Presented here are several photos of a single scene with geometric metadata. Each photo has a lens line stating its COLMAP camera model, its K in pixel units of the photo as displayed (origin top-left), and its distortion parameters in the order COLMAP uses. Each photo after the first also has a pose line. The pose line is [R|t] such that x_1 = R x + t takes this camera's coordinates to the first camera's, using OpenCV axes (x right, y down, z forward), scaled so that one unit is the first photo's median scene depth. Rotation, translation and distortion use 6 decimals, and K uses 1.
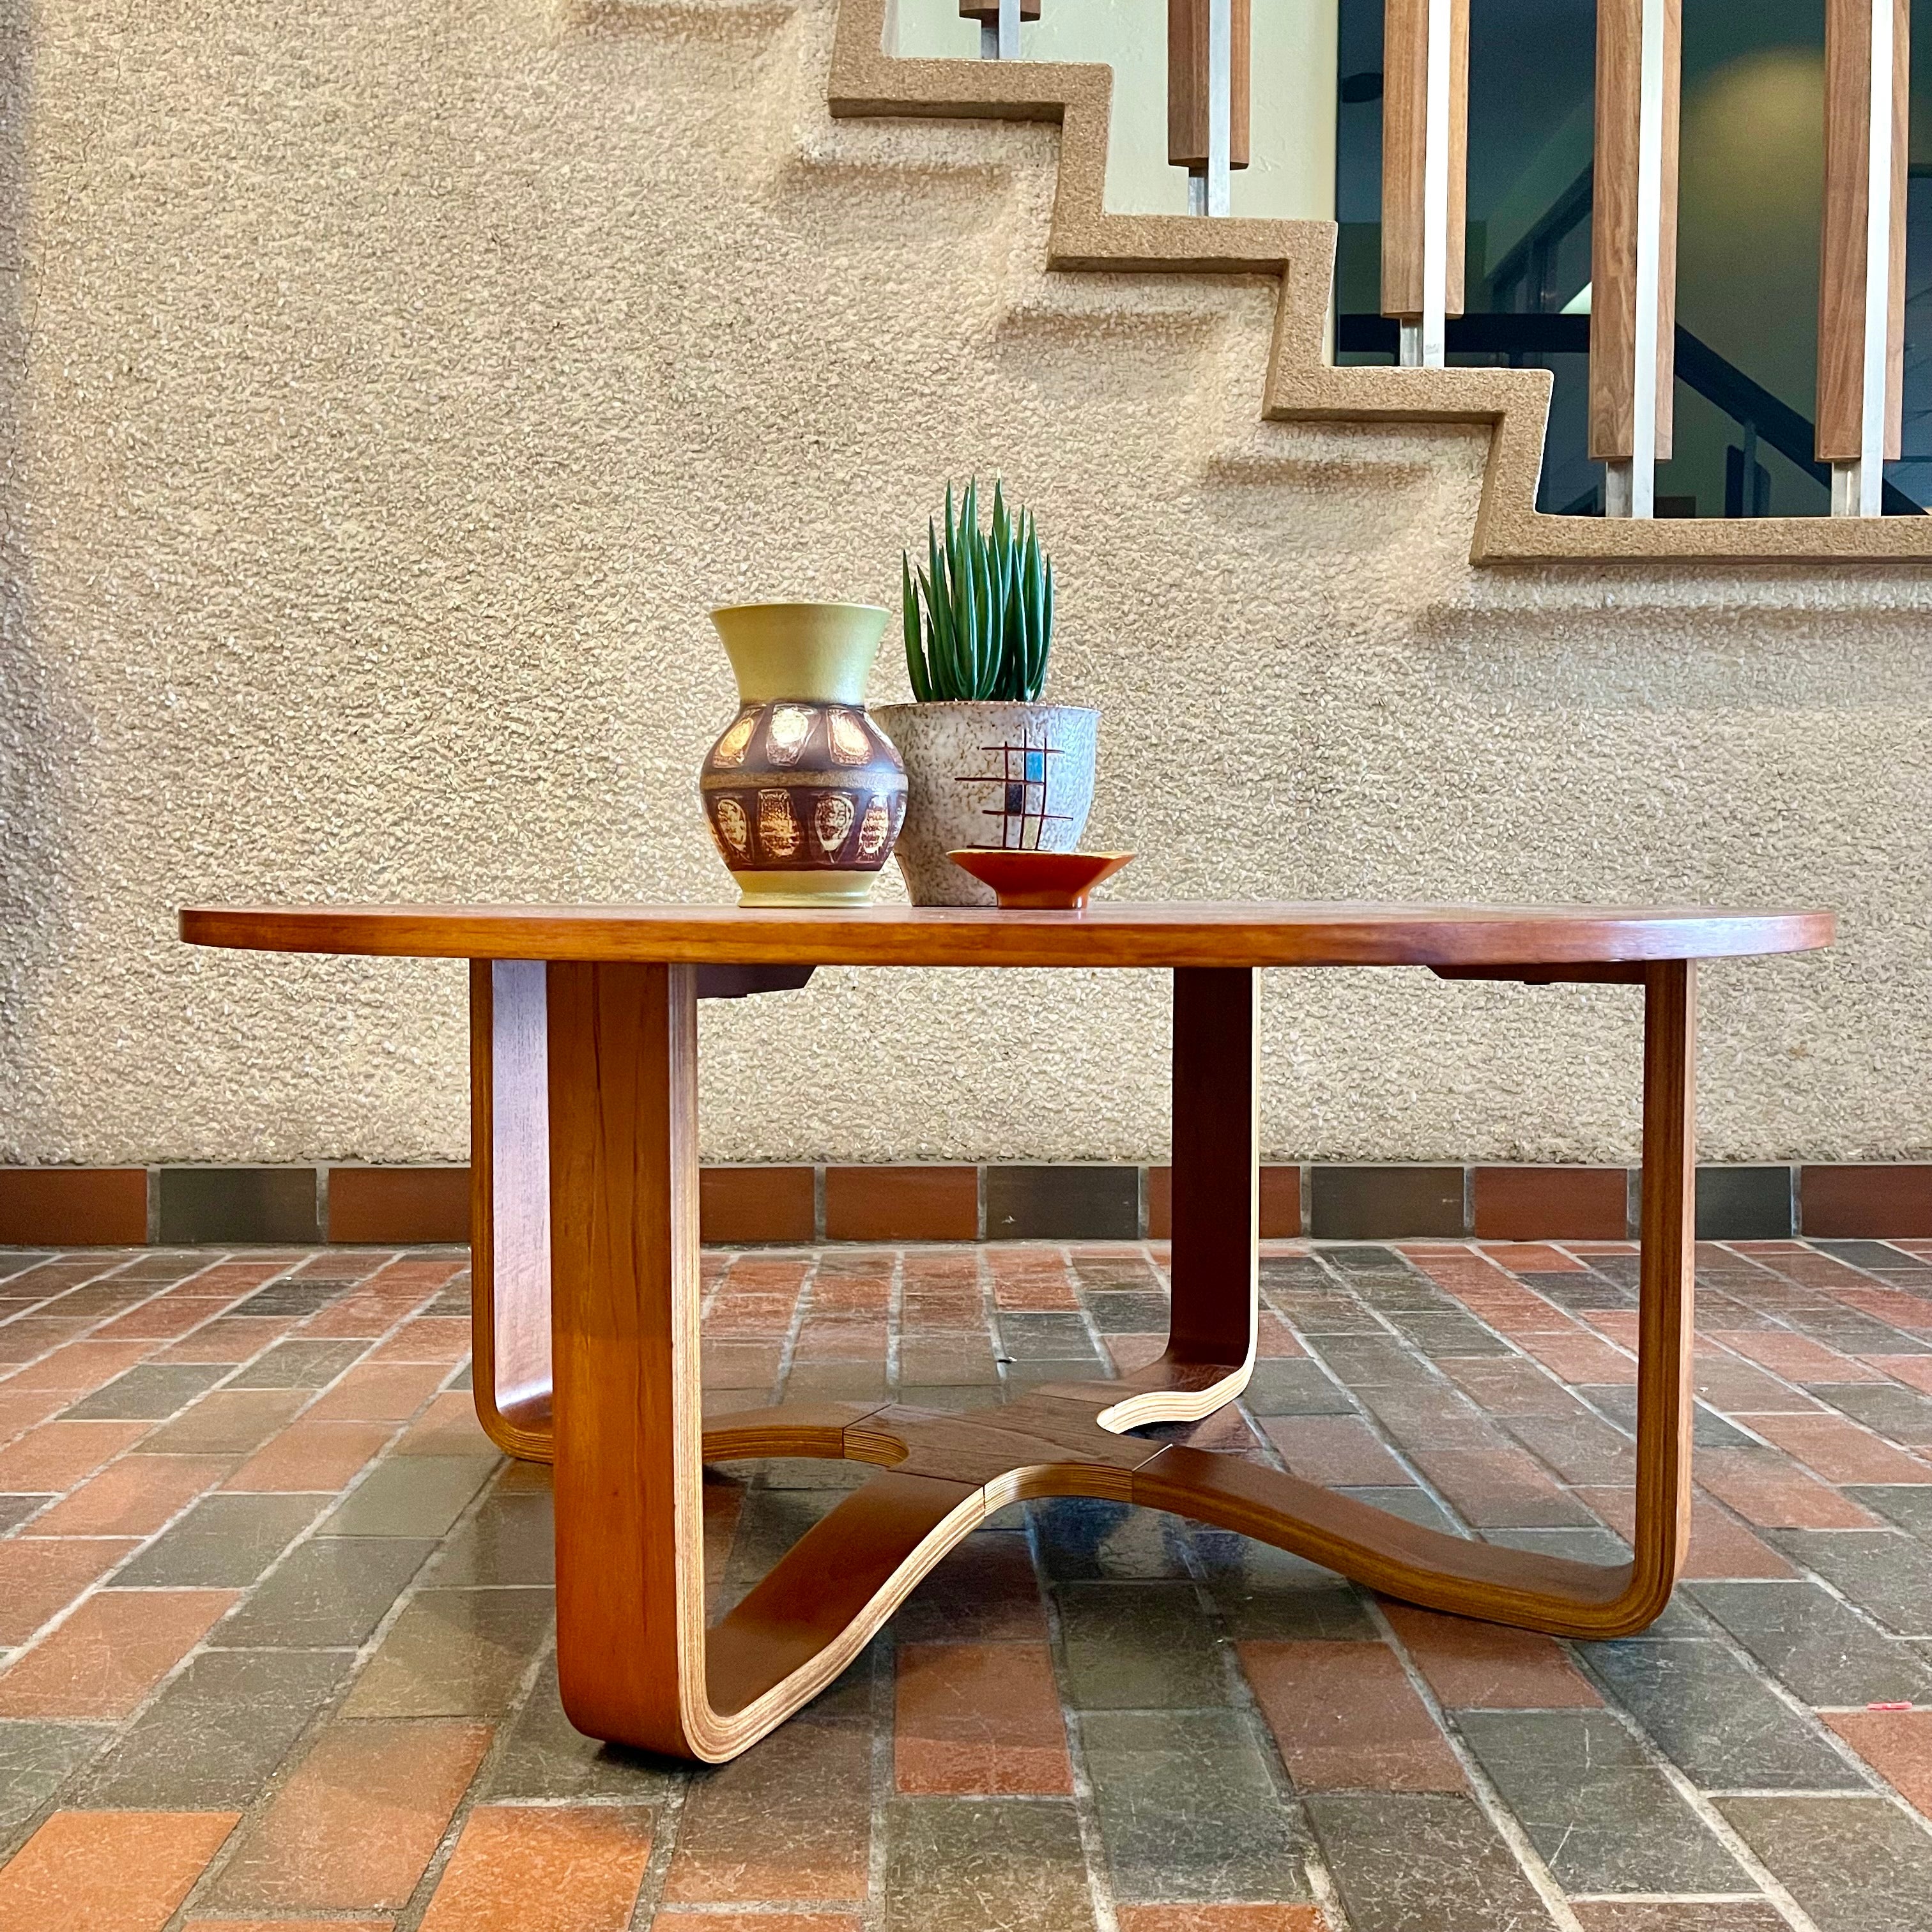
lens RADIAL K [[1937.5, 0, 988.5], [0, 1937.5, 963.5], [0, 0, 1]] dist [0.042863, -0.048861]
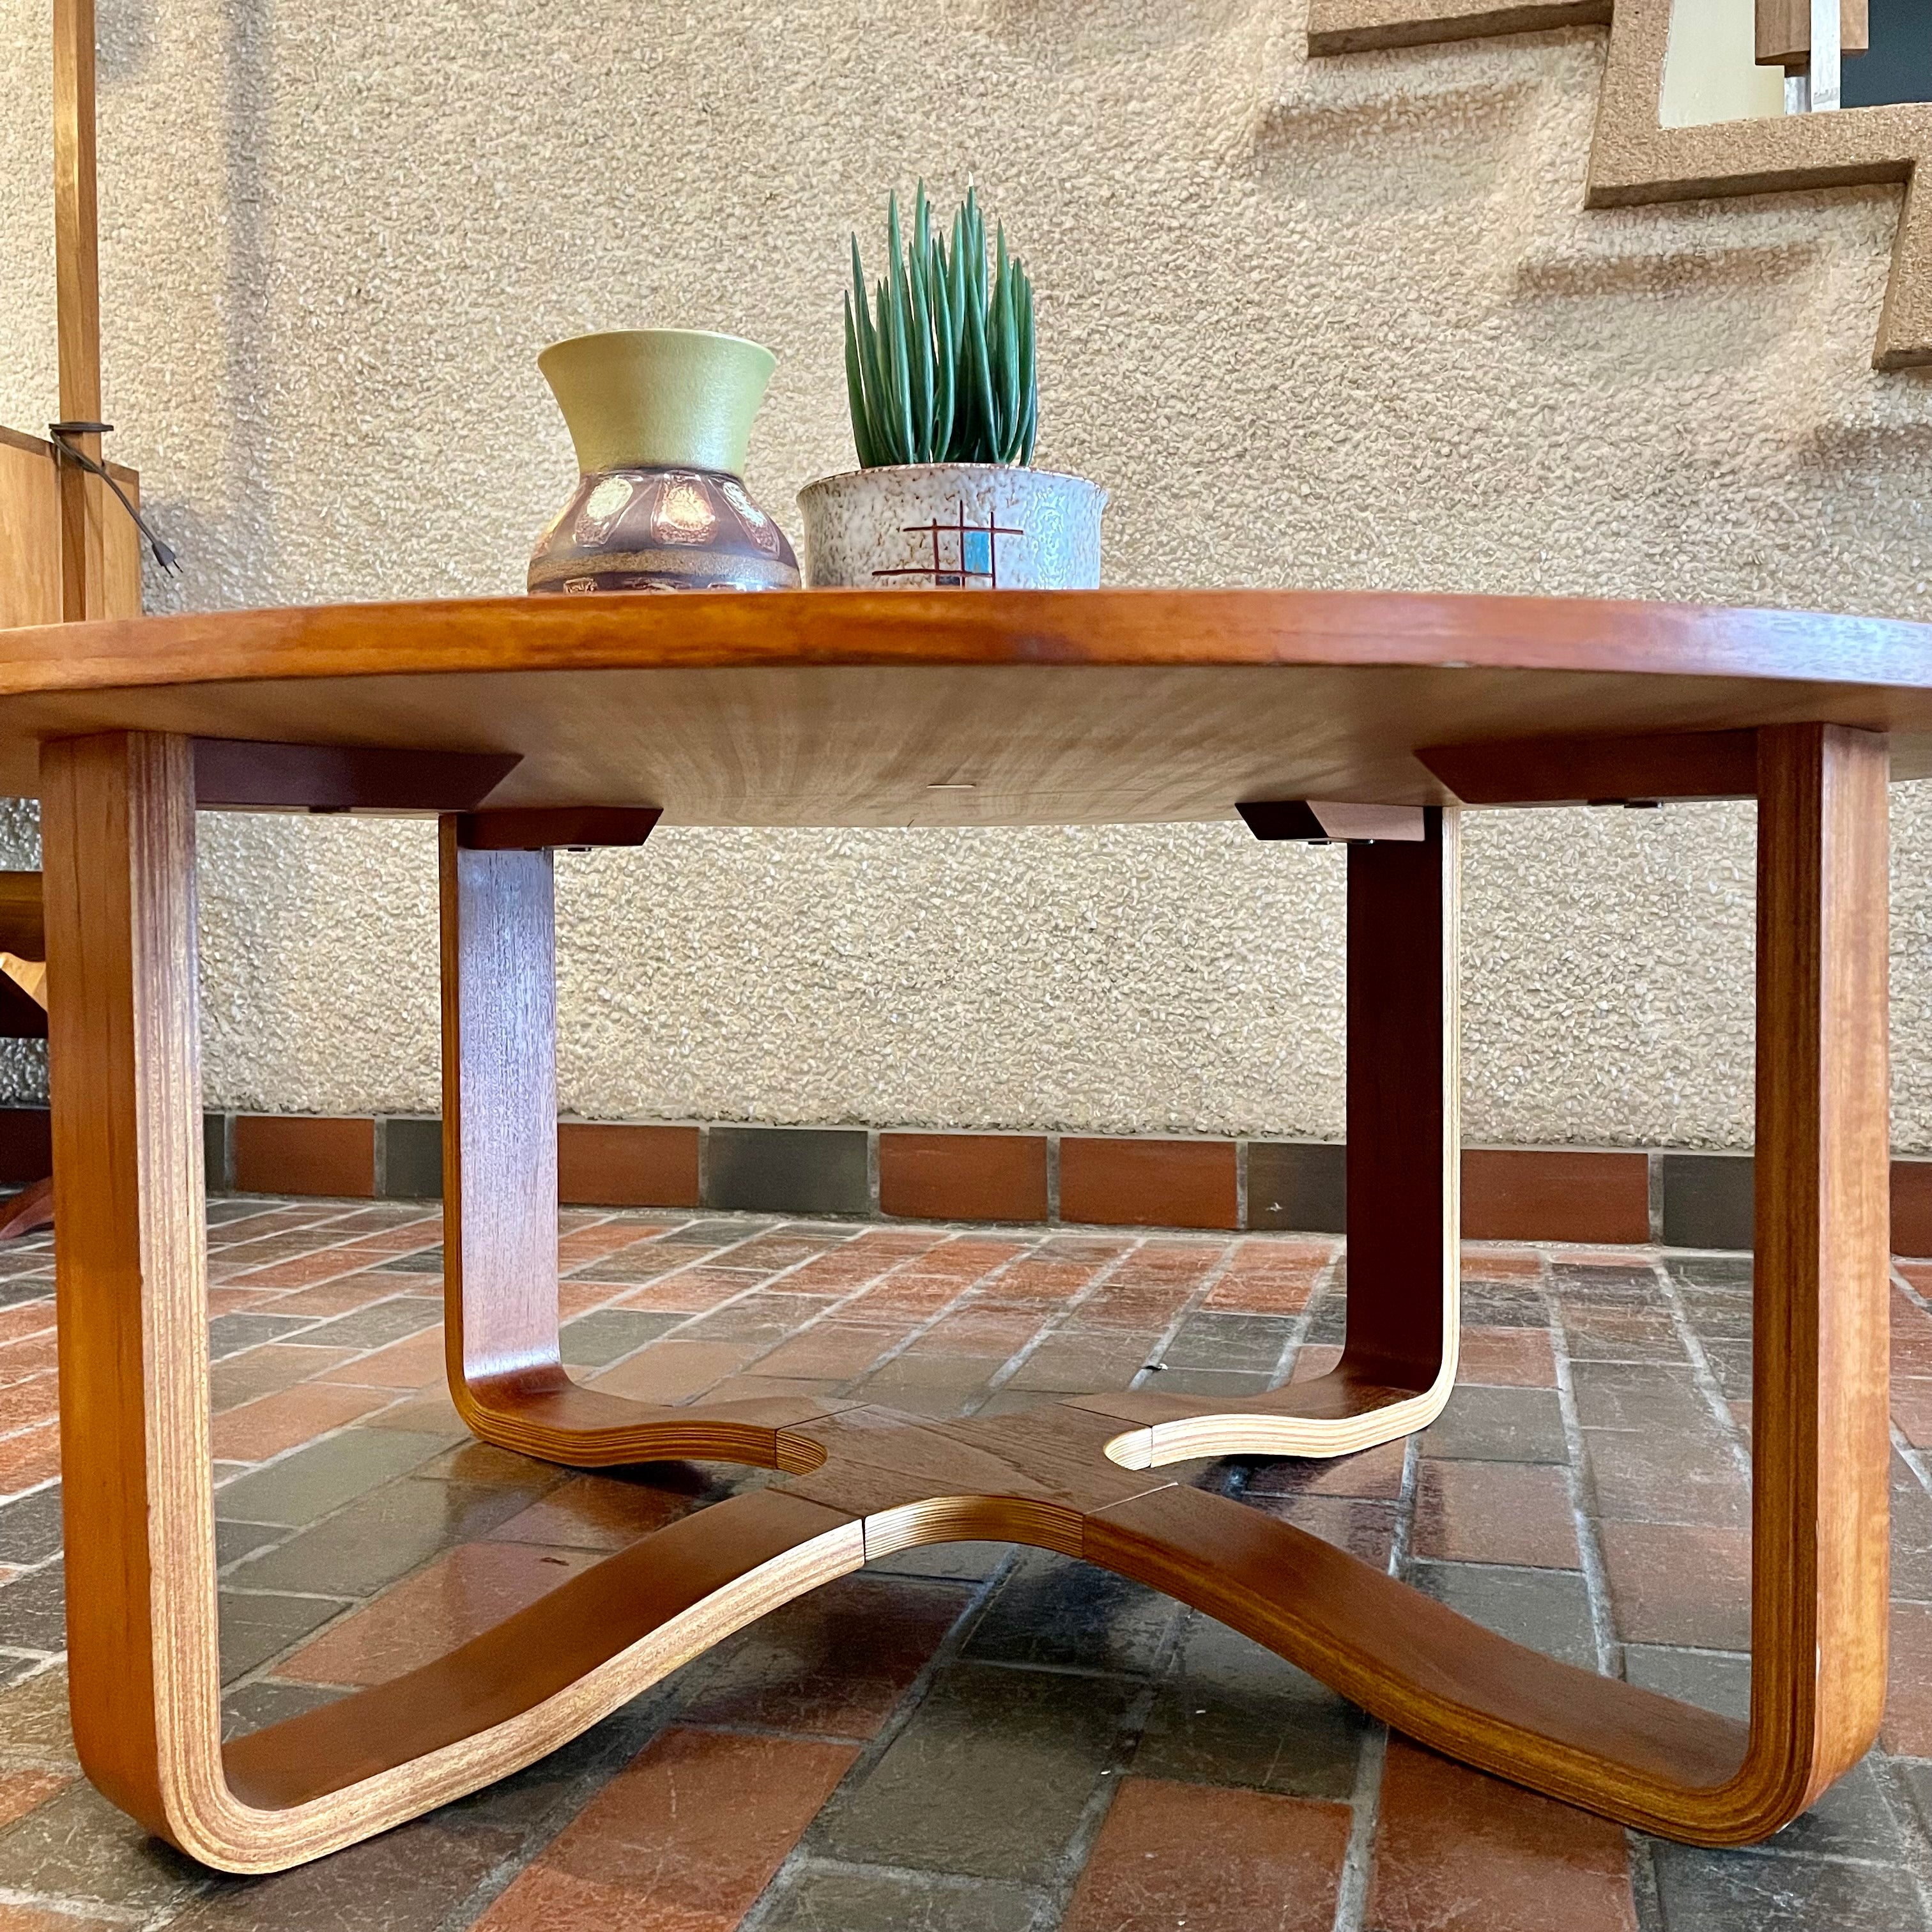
lens RADIAL K [[1937.5, 0, 988.5], [0, 1937.5, 963.5], [0, 0, 1]] dist [0.042863, -0.048861]
pose [[0.956460, 0.000430, -0.291862, 0.138813], [-0.002775, 0.999967, -0.007620, 0.034736], [0.291849, 0.008098, 0.956430, 0.167042]]
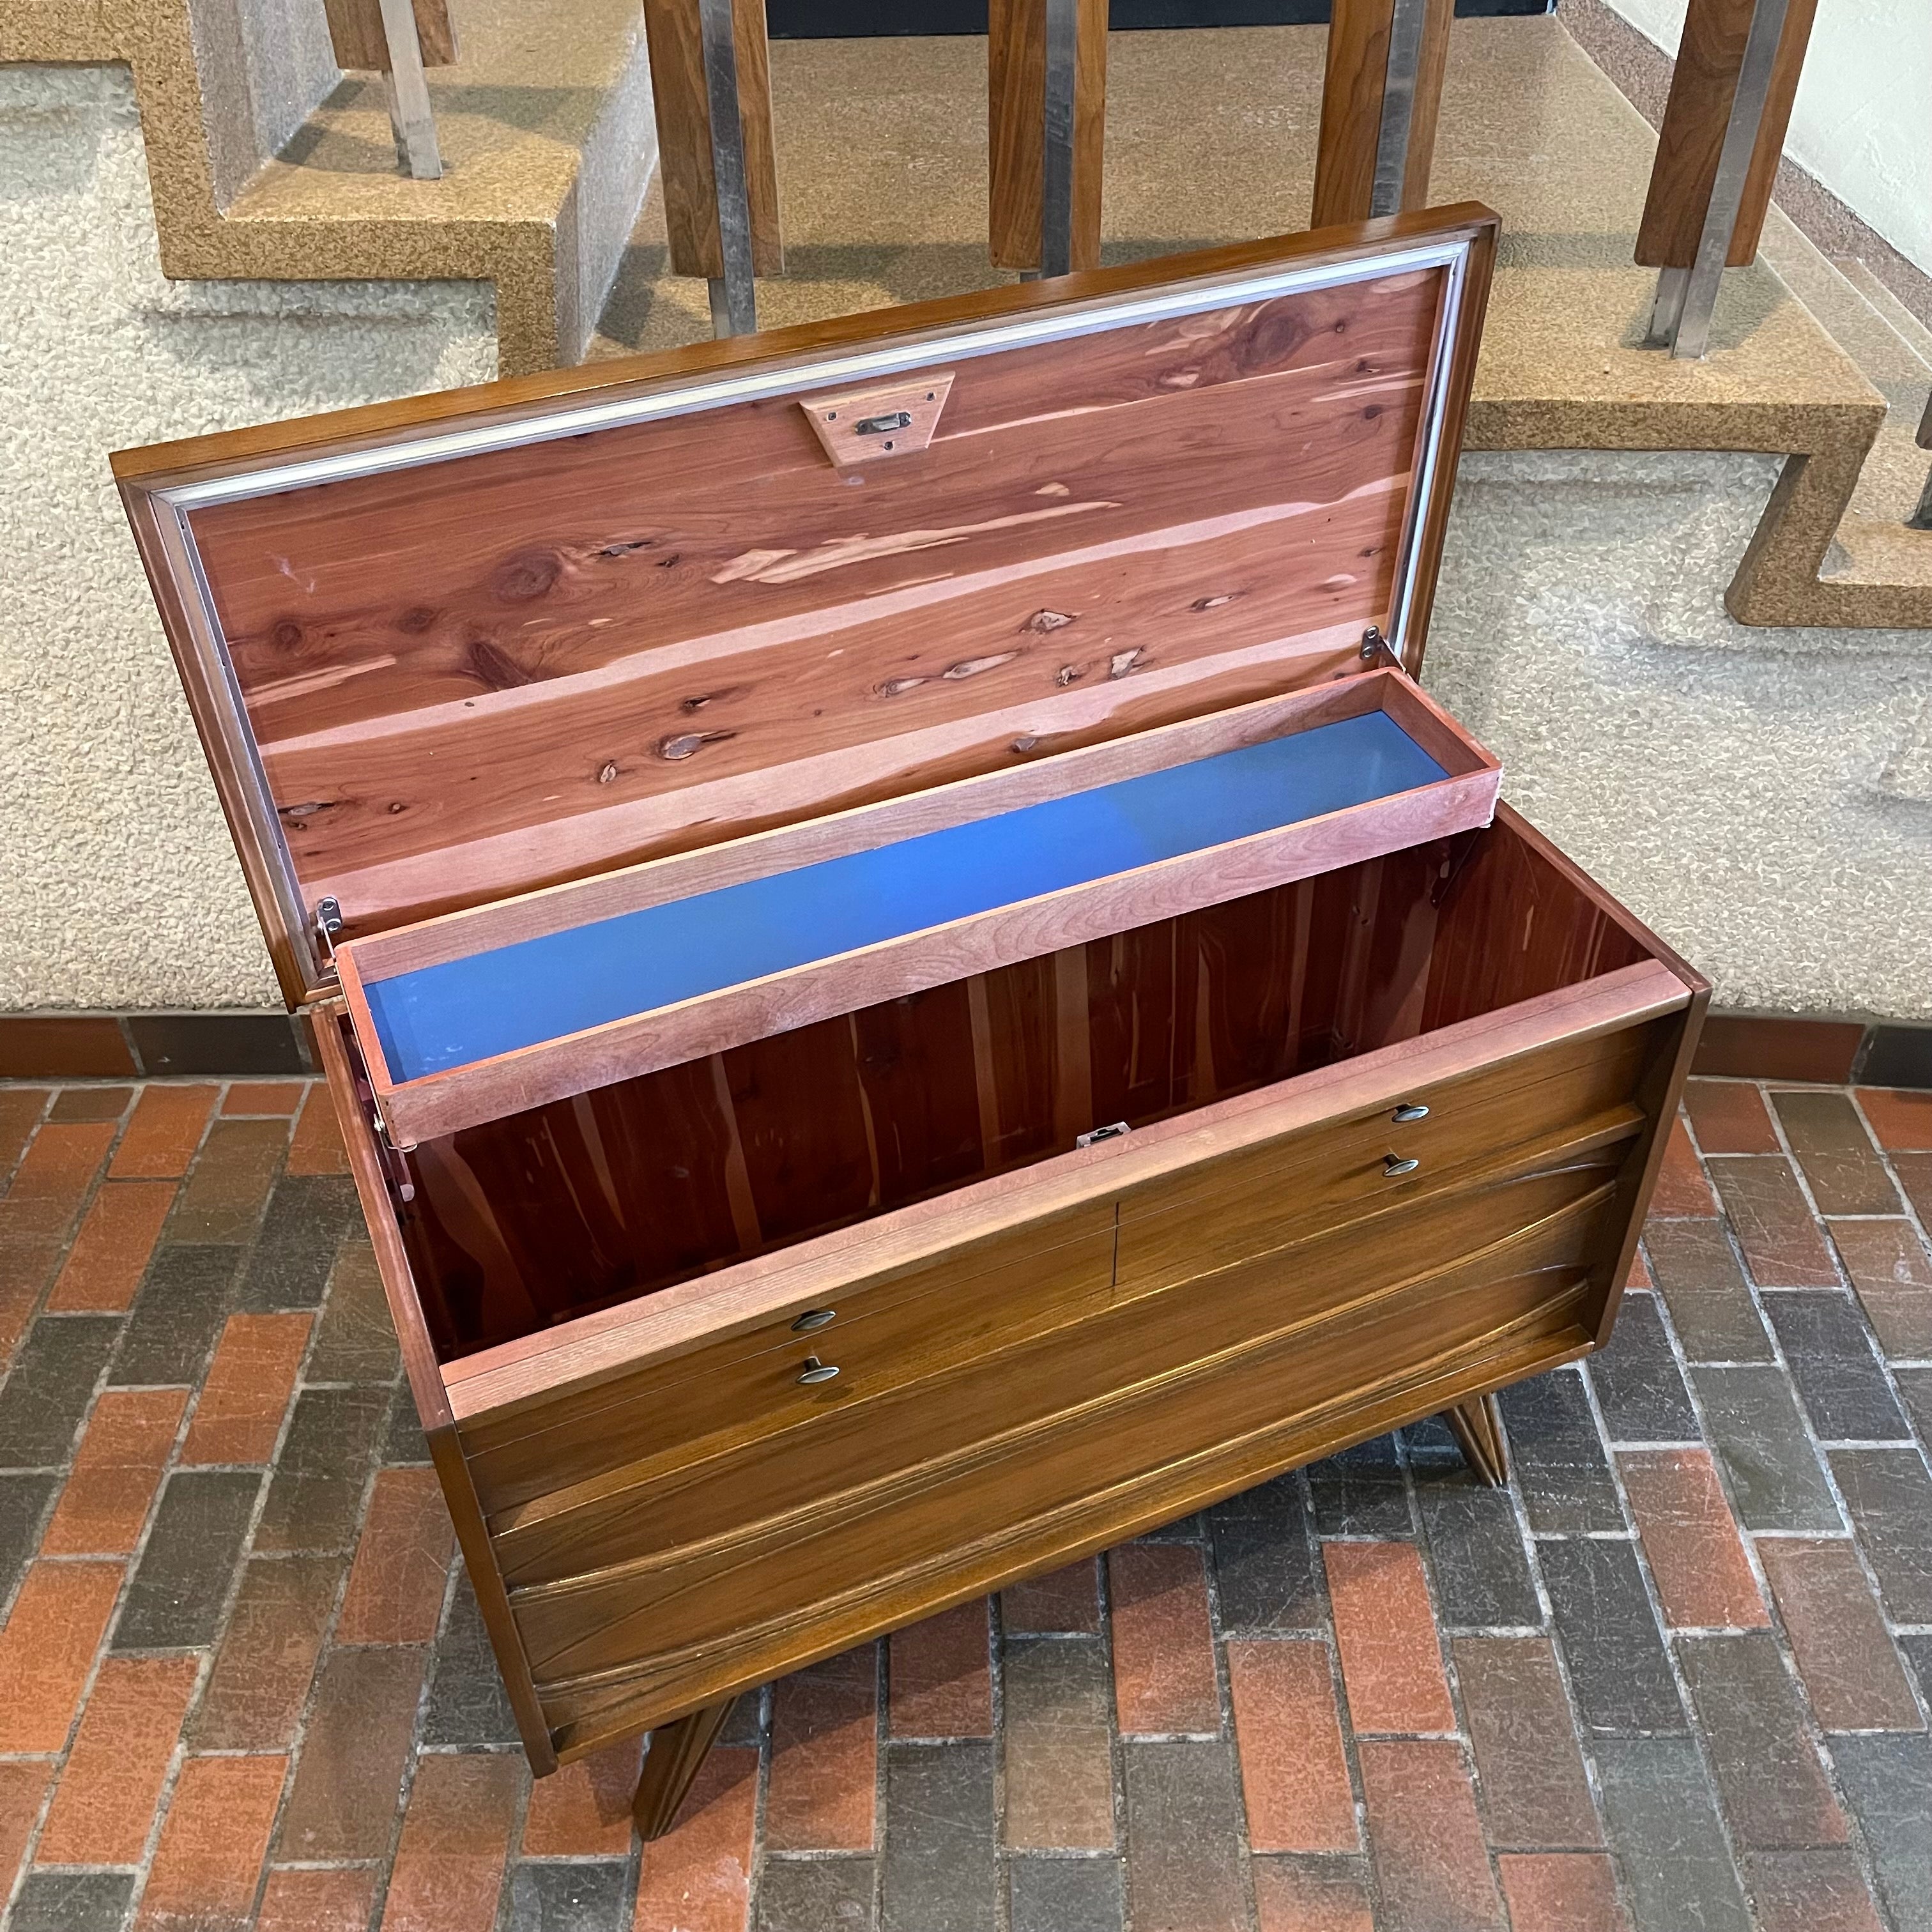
lens RADIAL K [[1937.5, 0, 988.5], [0, 1937.5, 963.5], [0, 0, 1]] dist [0.042863, -0.048861]
pose [[0.999602, 0.008392, -0.026926, 0.454728], [0.009915, 0.789198, 0.614059, -0.507565], [0.026403, -0.614082, 0.788800, 0.276440]]
